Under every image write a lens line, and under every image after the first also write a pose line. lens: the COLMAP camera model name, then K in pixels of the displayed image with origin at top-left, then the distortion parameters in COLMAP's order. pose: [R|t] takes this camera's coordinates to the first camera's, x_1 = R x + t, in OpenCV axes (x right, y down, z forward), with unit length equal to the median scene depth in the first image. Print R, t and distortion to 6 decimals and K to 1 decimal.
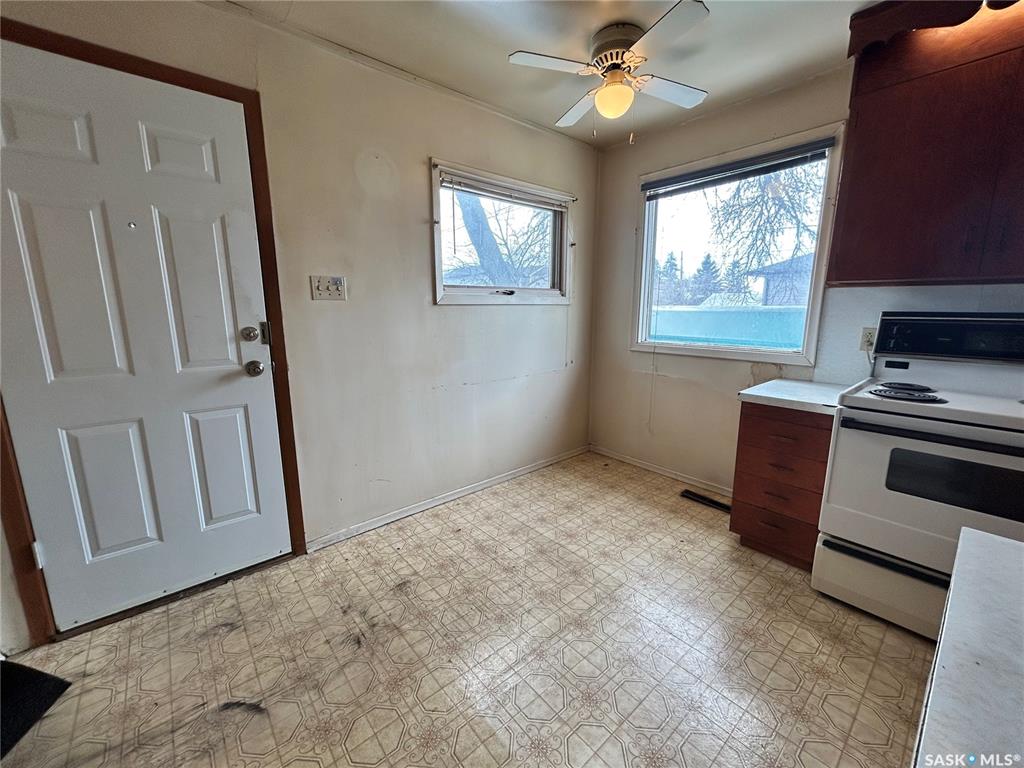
lens RADIAL K [[410.3, 0, 506.9], [0, 410.3, 383.1], [0, 0, 1]] dist [-0.002229, 0.000454]
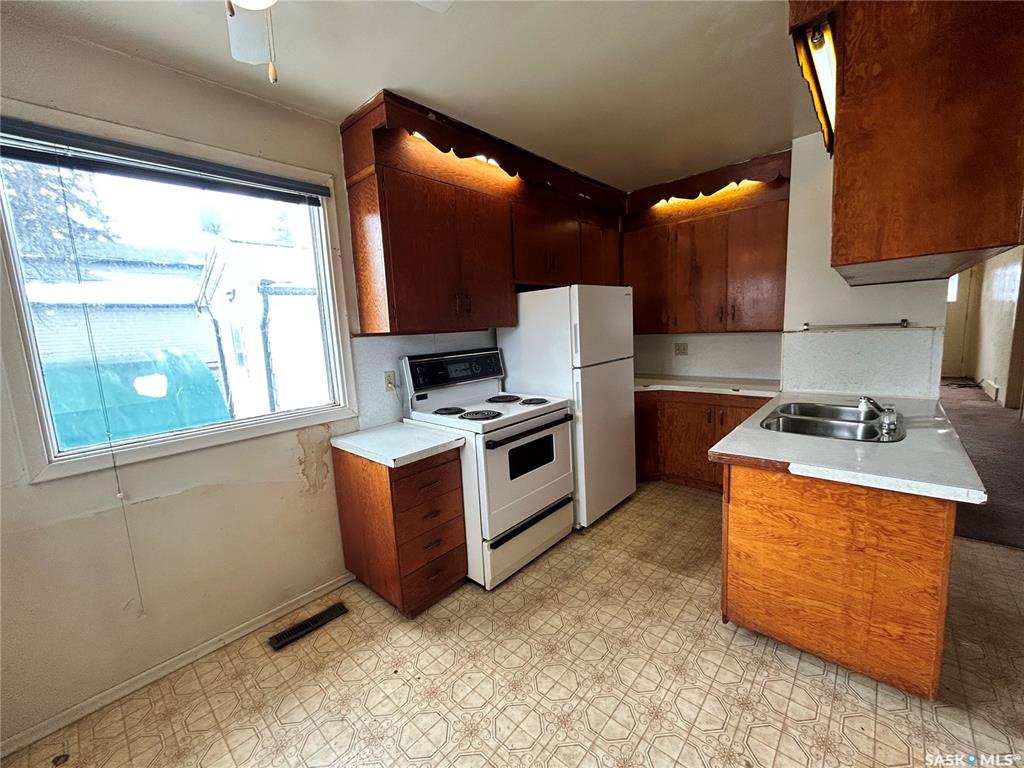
lens RADIAL K [[410.3, 0, 511.0], [0, 410.3, 384.2], [0, 0, 1]] dist [-0.002229, 0.000454]
pose [[-0.139762, -0.126891, 0.982021, -0.270436], [0.231870, 0.959986, 0.157044, -0.187894], [-0.962654, 0.249650, -0.104747, 0.747308]]
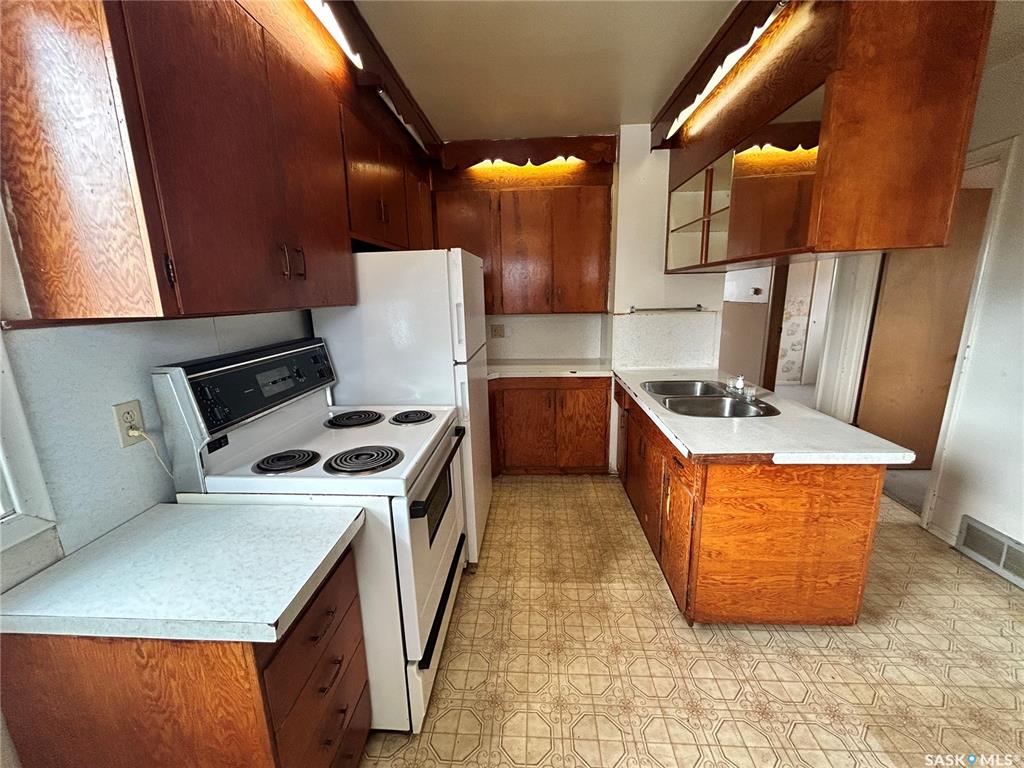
lens RADIAL K [[410.3, 0, 509.2], [0, 410.3, 383.6], [0, 0, 1]] dist [-0.002229, 0.000454]
pose [[-0.727462, -0.128869, 0.673937, 0.181988], [0.150604, 0.928264, 0.340066, -0.242861], [-0.669416, 0.348883, -0.655868, 0.941390]]
